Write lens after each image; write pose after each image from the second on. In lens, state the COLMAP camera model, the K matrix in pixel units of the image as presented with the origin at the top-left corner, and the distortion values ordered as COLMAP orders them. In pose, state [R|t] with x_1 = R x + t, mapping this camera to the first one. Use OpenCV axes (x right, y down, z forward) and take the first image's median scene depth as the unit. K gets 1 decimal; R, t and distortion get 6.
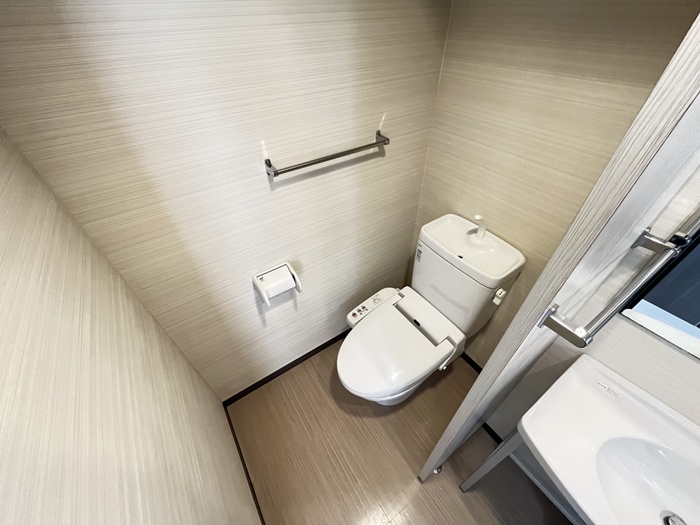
lens RADIAL K [[283.3, 0, 347.6], [0, 283.3, 260.7], [0, 0, 1]] dist [-0.010662, 0.002017]
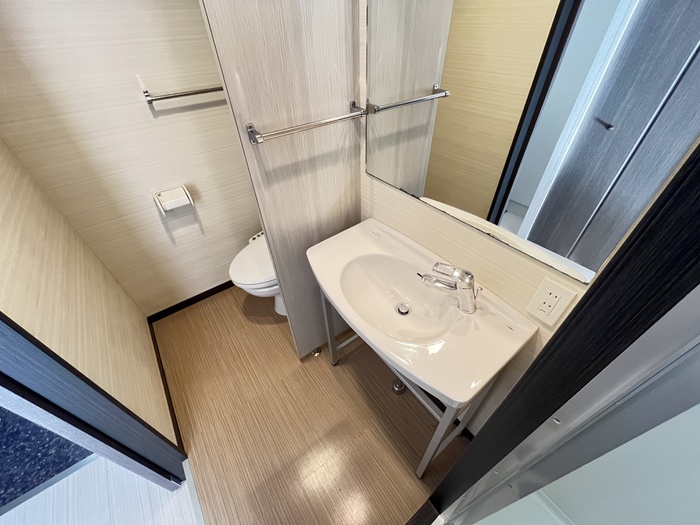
lens RADIAL K [[283.3, 0, 353.4], [0, 283.3, 264.8], [0, 0, 1]] dist [-0.010662, 0.002017]
pose [[0.998620, -0.034732, 0.039382, 0.448078], [0.035417, 0.999231, -0.016819, 0.380061], [-0.038768, 0.018190, 0.999083, -0.264114]]
